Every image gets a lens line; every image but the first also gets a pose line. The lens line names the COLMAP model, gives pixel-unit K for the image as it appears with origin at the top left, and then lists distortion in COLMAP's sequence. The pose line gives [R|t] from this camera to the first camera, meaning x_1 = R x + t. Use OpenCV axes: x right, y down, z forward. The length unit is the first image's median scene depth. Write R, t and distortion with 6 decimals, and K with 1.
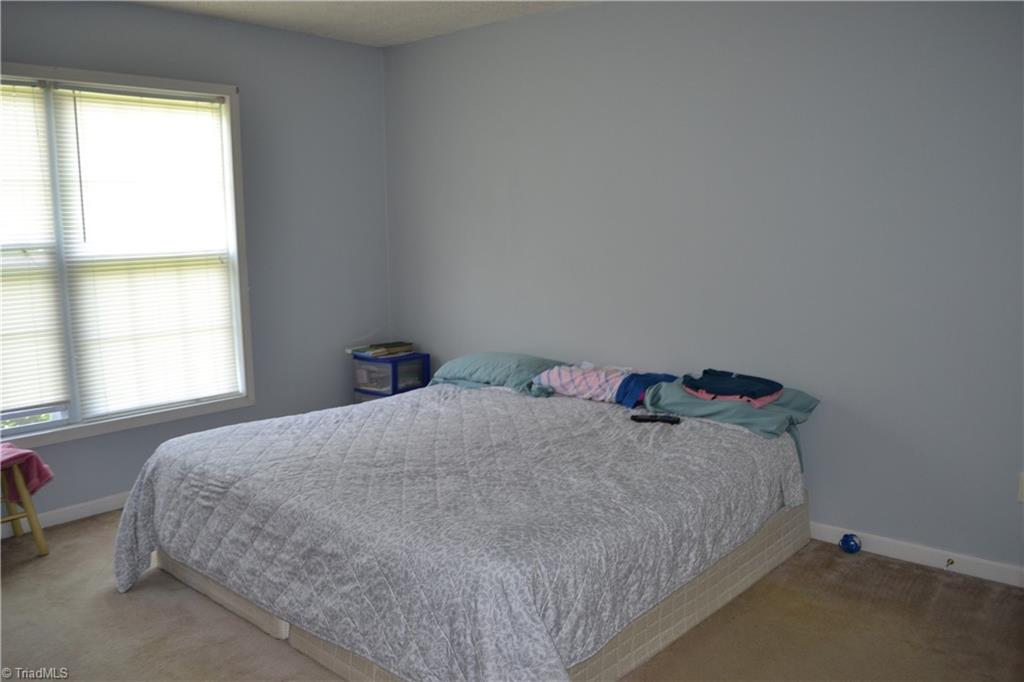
lens RADIAL K [[815.8, 0, 511.7], [0, 815.8, 342.3], [0, 0, 1]] dist [-0.082266, 0.012214]
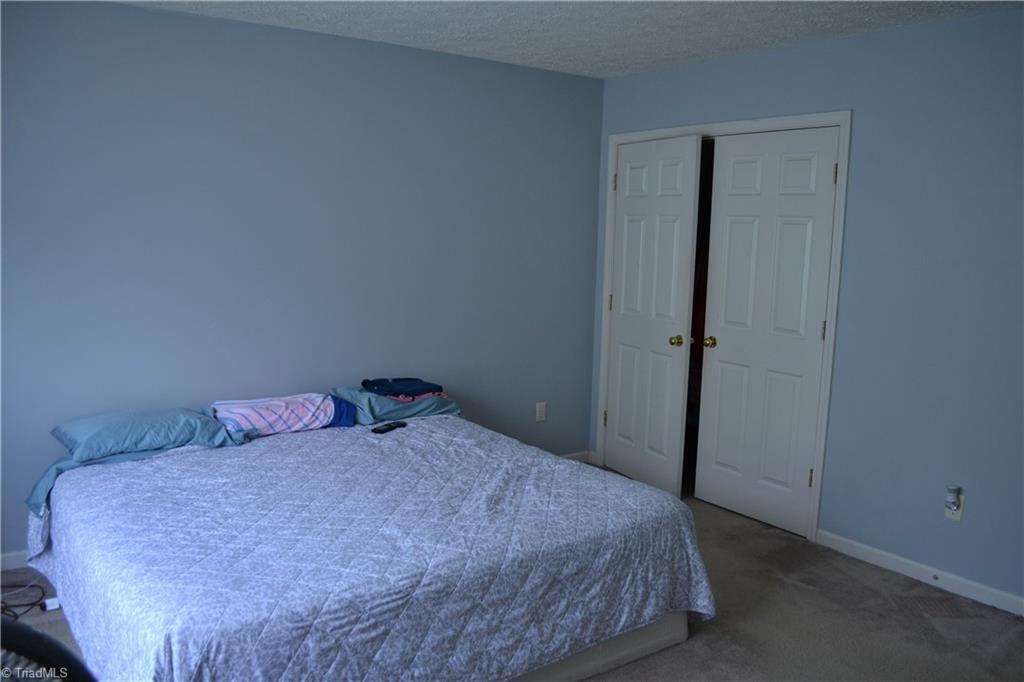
lens RADIAL K [[815.8, 0, 511.0], [0, 815.8, 340.9], [0, 0, 1]] dist [-0.082266, 0.012214]
pose [[0.246328, -0.117405, 0.962049, -1.076017], [0.118015, 0.988883, 0.090463, -0.135395], [-0.961975, 0.091253, 0.257445, 0.654222]]
